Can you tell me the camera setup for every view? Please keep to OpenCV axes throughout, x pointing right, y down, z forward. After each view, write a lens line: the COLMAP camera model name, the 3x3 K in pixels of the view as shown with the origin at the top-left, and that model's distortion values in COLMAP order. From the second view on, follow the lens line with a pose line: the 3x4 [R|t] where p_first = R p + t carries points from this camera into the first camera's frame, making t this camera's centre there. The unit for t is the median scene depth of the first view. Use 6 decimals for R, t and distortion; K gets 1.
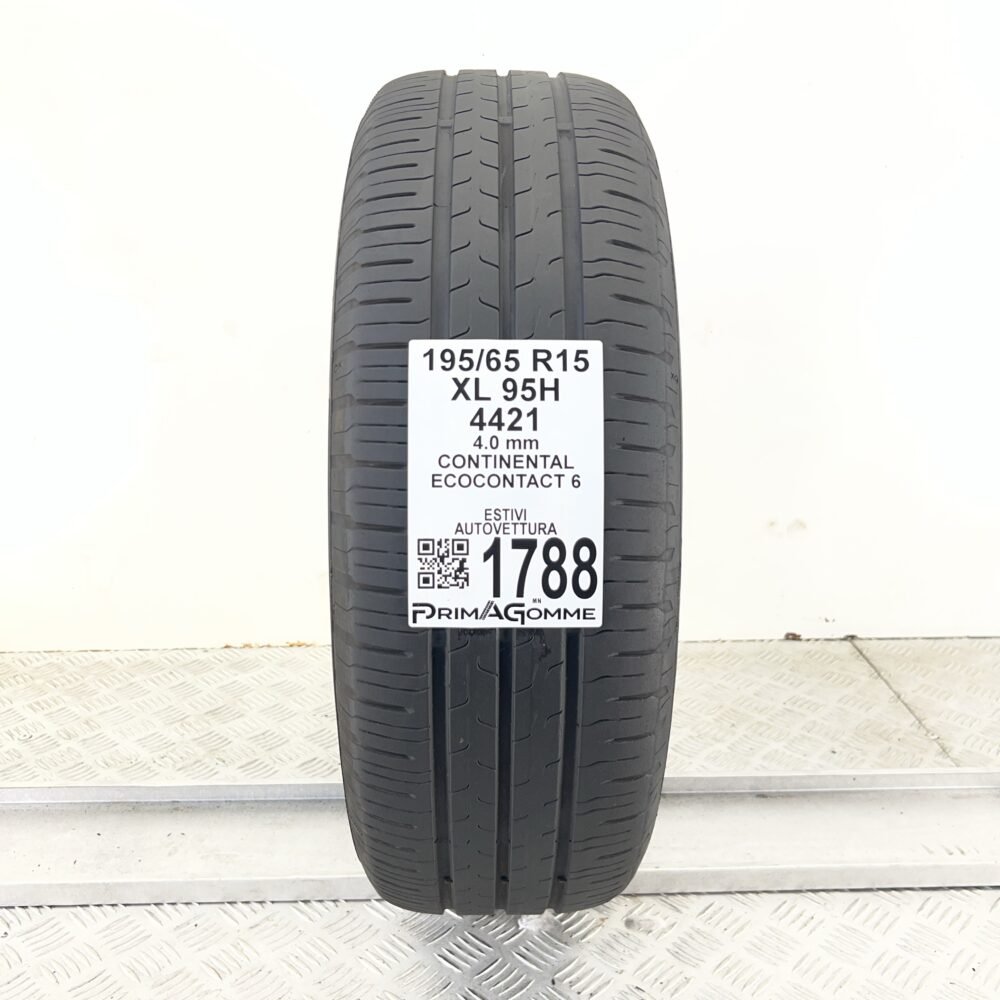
lens RADIAL K [[1061.5, 0, 499.7], [0, 1061.5, 500.9], [0, 0, 1]] dist [0.008222, 0.000000]
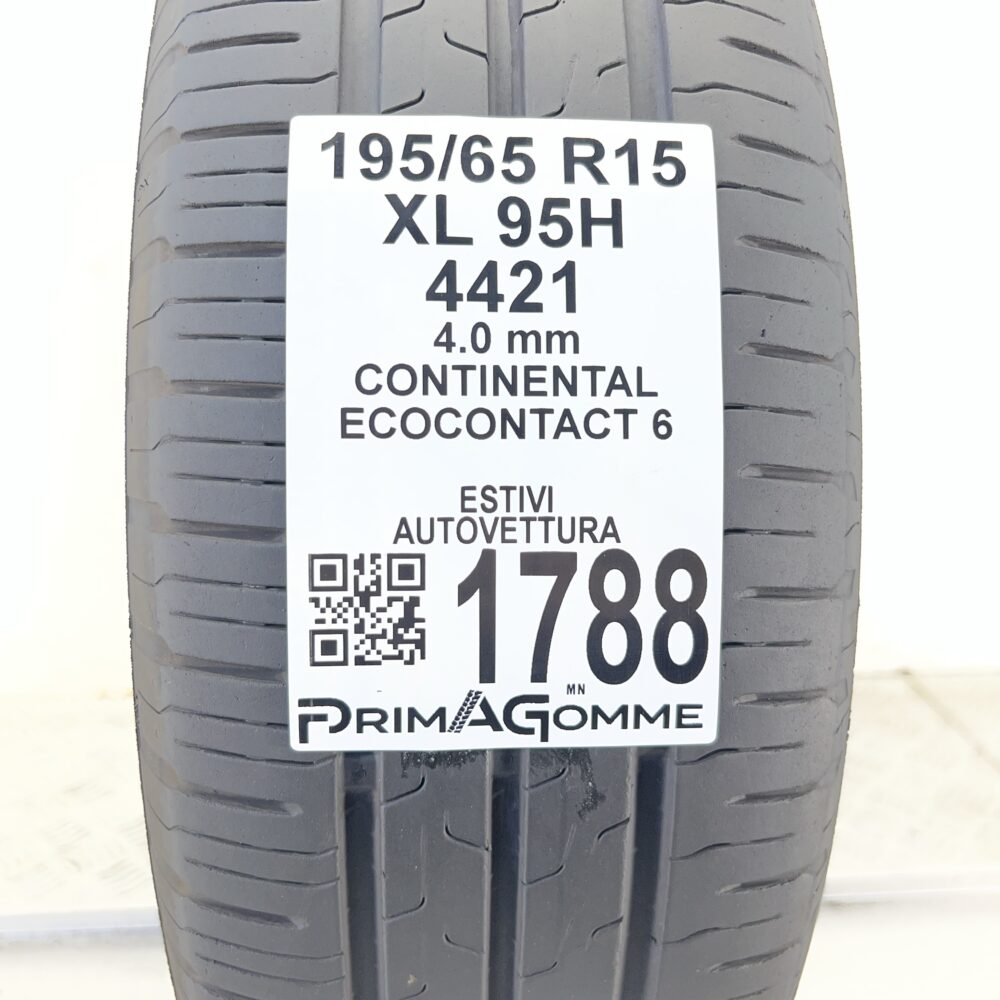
lens RADIAL K [[1061.5, 0, 500.3], [0, 1061.5, 500.8], [0, 0, 1]] dist [0.008222, 0.000000]
pose [[0.998853, -0.004570, 0.047670, -0.018437], [0.005010, 0.999946, -0.009105, 0.017659], [-0.047626, 0.009333, 0.998822, 0.547830]]
